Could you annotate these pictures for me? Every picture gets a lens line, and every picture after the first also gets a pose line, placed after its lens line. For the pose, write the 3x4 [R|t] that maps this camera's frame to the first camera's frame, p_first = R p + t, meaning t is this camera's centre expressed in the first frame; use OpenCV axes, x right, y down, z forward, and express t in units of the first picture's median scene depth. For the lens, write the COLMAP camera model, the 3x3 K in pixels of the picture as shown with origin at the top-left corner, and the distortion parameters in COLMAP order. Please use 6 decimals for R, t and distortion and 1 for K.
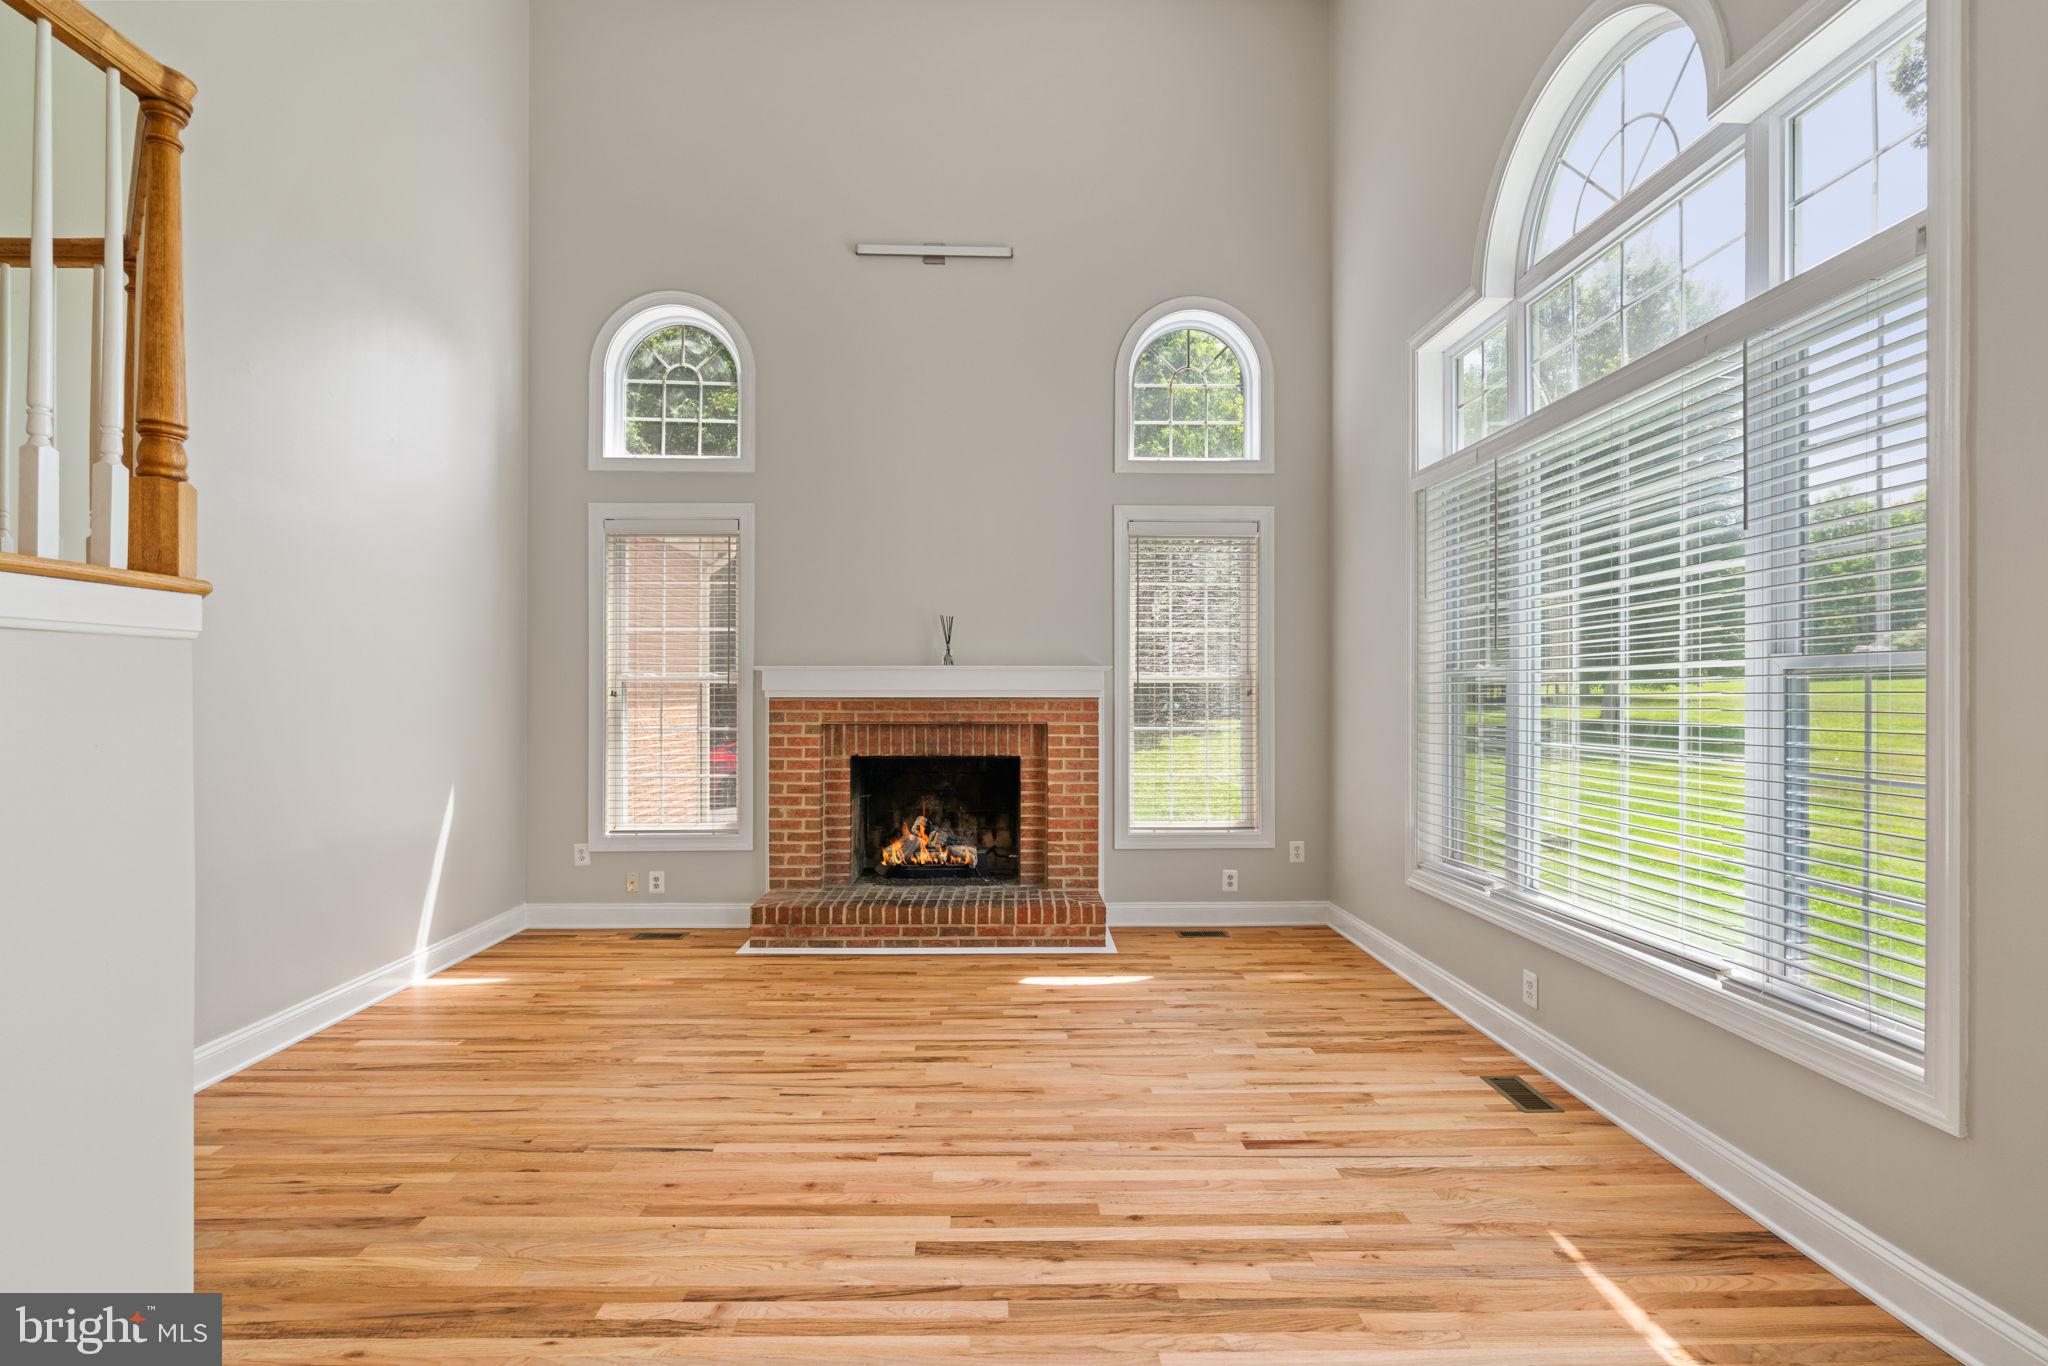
lens RADIAL K [[927.4, 0, 1015.3], [0, 927.4, 693.1], [0, 0, 1]] dist [-0.002372, 0.001396]
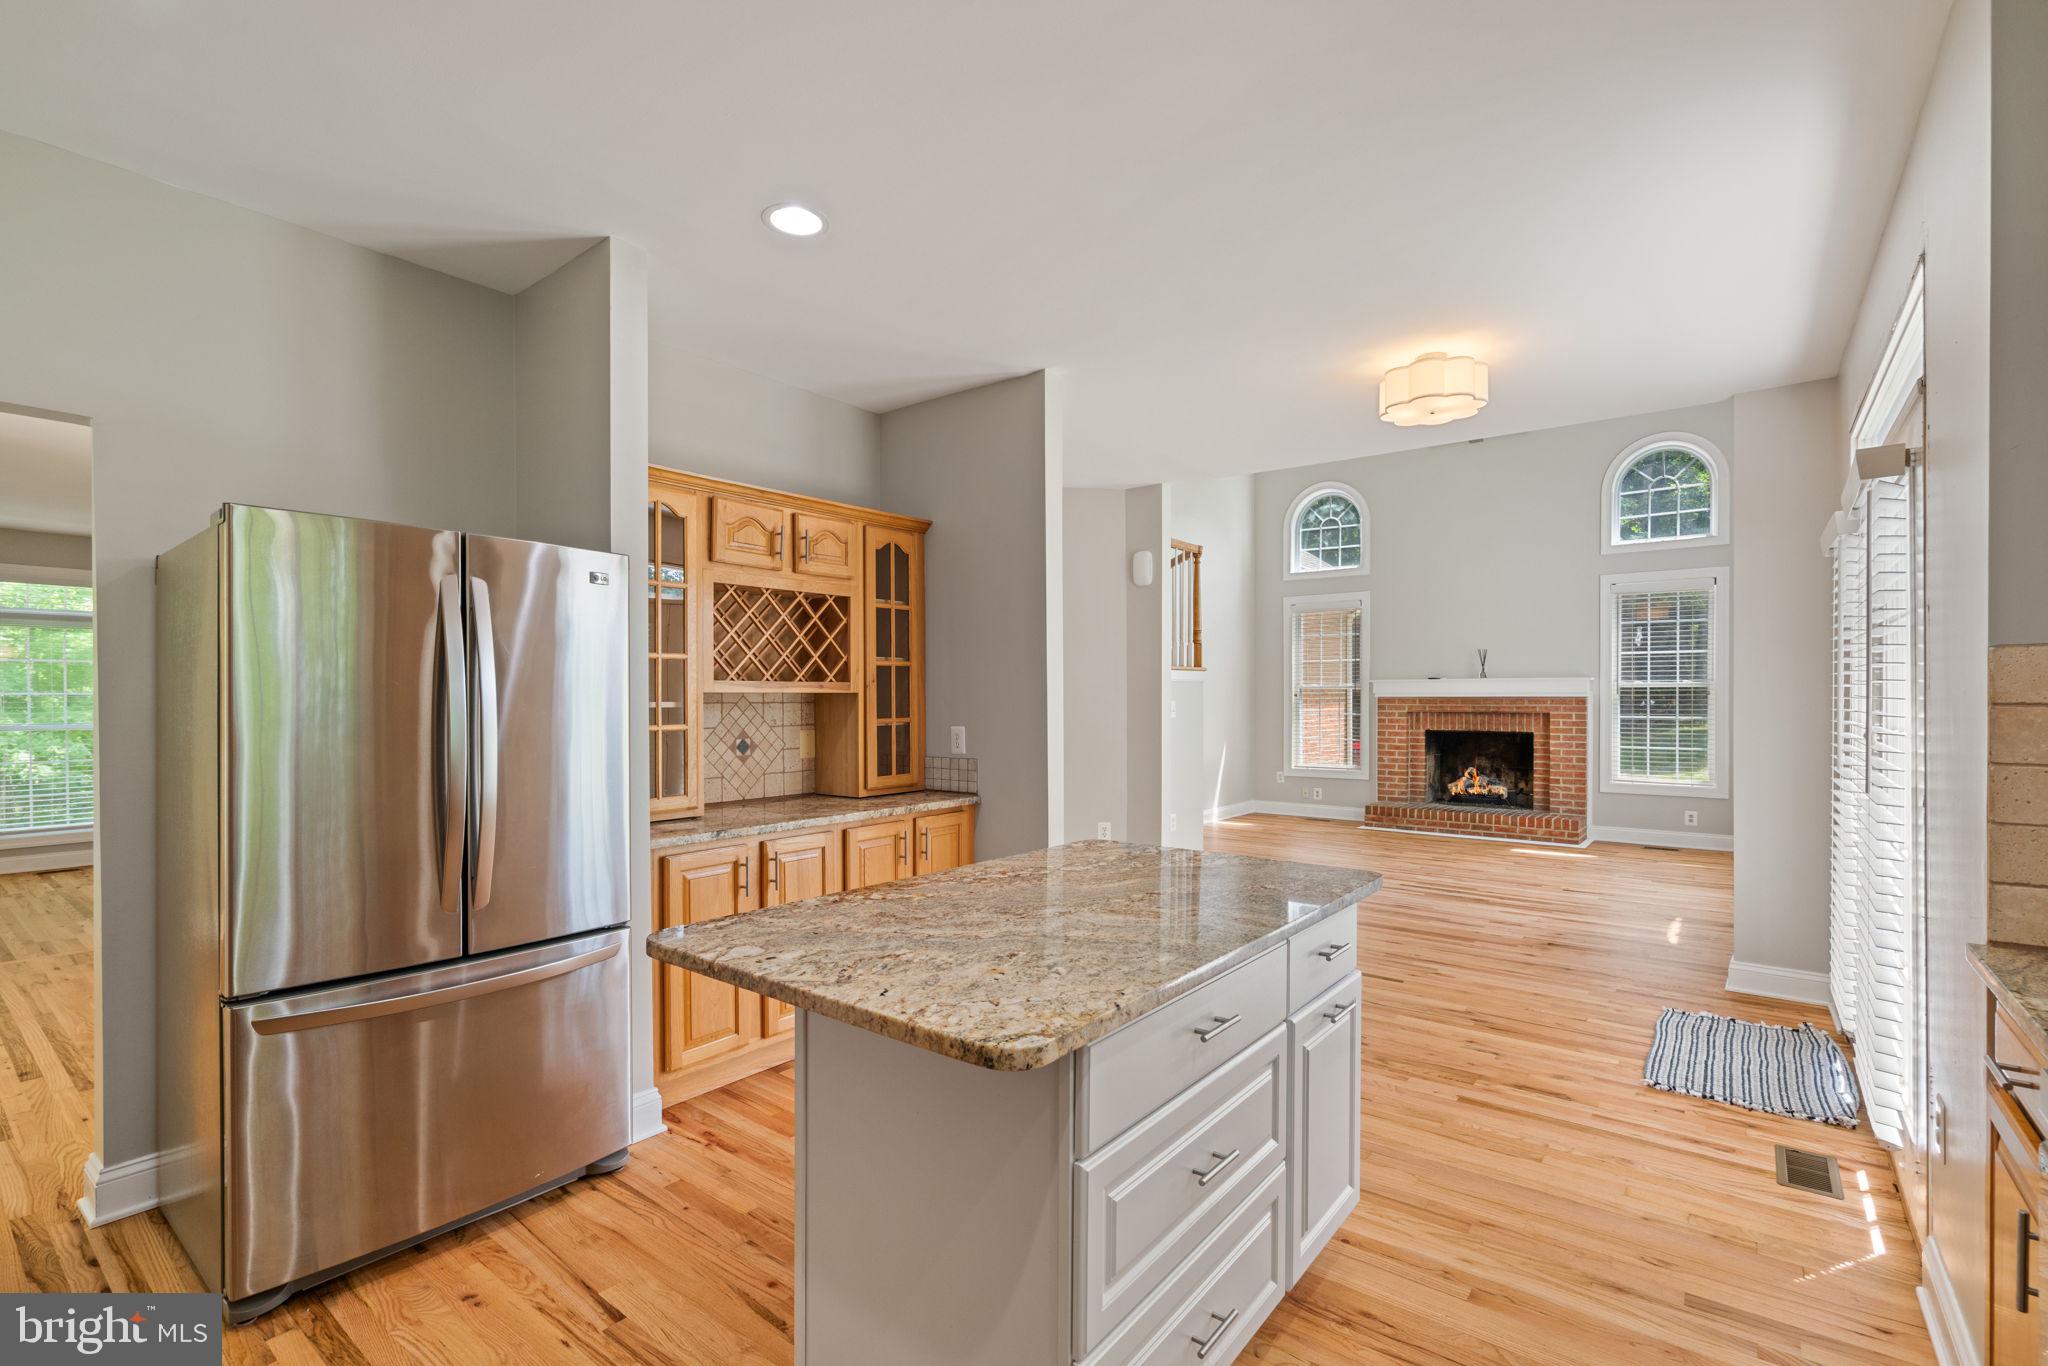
lens RADIAL K [[927.4, 0, 1015.3], [0, 927.4, 693.1], [0, 0, 1]] dist [-0.002372, 0.001396]
pose [[0.771683, -0.002848, -0.636001, 0.345549], [0.003290, 0.999994, -0.000486, -0.004001], [0.635998, -0.001718, 0.771688, -0.864422]]
